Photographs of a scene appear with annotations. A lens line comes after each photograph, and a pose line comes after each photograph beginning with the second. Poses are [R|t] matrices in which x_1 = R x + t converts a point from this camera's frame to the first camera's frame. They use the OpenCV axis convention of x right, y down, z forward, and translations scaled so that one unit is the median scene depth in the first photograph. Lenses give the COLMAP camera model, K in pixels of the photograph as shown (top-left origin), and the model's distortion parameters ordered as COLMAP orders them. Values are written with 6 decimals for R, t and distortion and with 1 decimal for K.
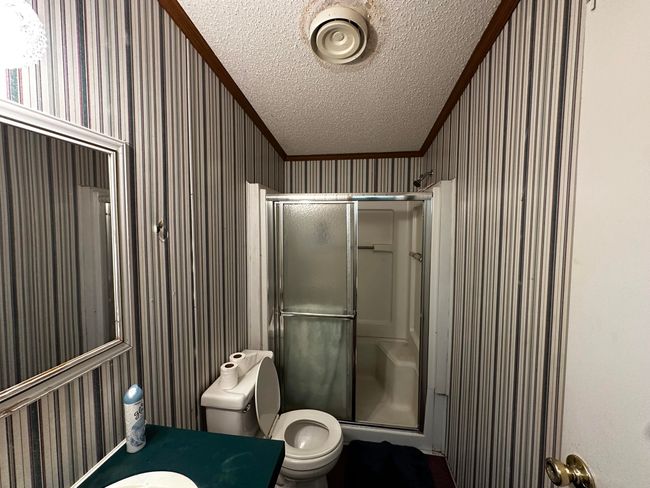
lens RADIAL K [[261.4, 0, 325.0], [0, 261.4, 241.6], [0, 0, 1]] dist [0.000650, 0.000511]
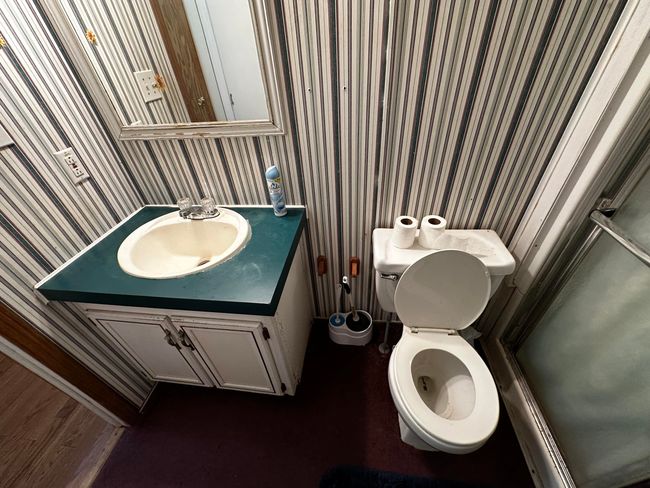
lens RADIAL K [[261.4, 0, 325.8], [0, 261.4, 244.8], [0, 0, 1]] dist [0.000650, 0.000511]
pose [[0.016973, 0.606634, -0.794800, 0.394703], [-0.002036, 0.794934, 0.606692, 0.122301], [0.999854, -0.008679, 0.014728, 1.172421]]
